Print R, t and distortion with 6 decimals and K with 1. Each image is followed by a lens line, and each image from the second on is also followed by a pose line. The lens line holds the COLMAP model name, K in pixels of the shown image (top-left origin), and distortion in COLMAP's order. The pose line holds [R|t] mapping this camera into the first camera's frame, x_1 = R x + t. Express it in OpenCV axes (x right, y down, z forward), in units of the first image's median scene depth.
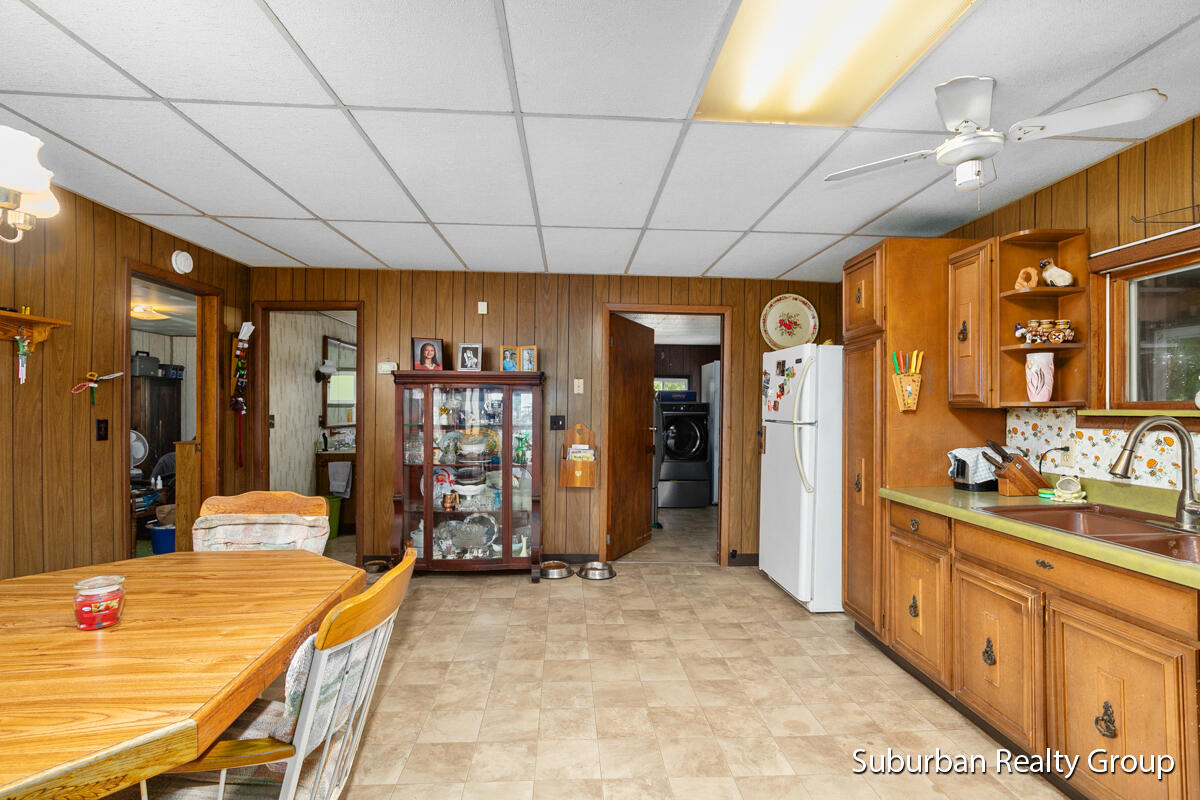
lens RADIAL K [[553.9, 0, 604.2], [0, 553.9, 407.5], [0, 0, 1]] dist [-0.010454, -0.002135]
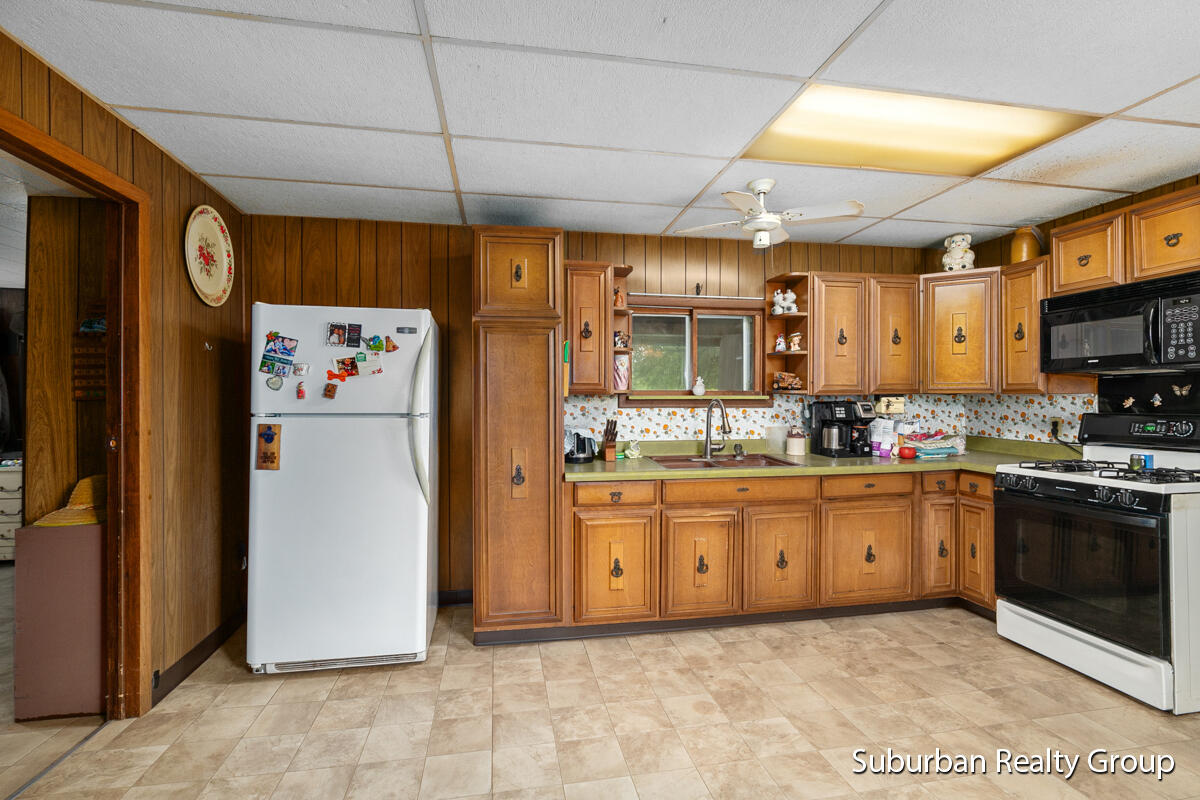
lens RADIAL K [[553.9, 0, 596.5], [0, 553.9, 391.8], [0, 0, 1]] dist [-0.010454, -0.002135]
pose [[-0.114556, 0.005250, 0.993403, -0.571241], [-0.001417, 0.999984, -0.005448, 0.001897], [-0.993416, -0.002031, -0.114546, 1.169703]]
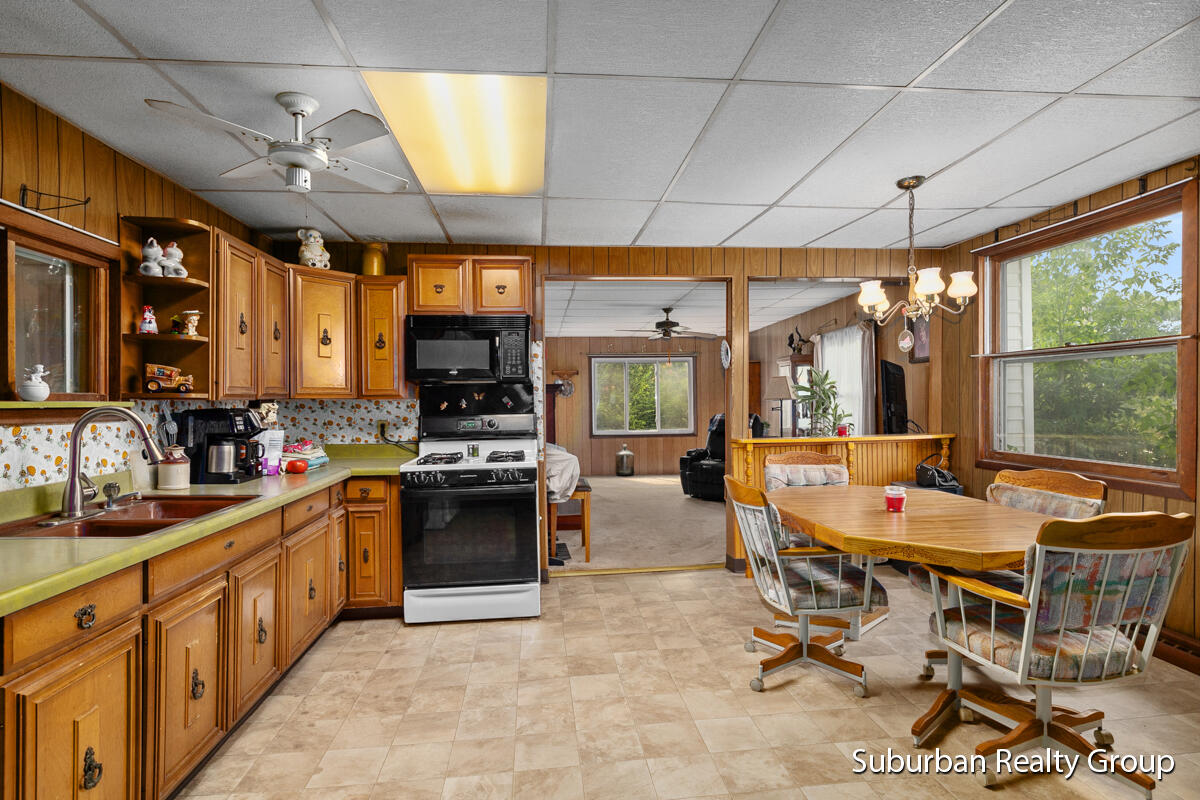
lens RADIAL K [[630.7, 0, 600.9], [0, 630.7, 402.3], [0, 0, 1]] dist [-0.007578, -0.000195]
pose [[-0.999020, 0.004564, -0.044029, 0.064186], [0.004518, 0.999989, 0.001153, 0.006865], [0.044034, 0.000953, -0.999030, 1.604652]]
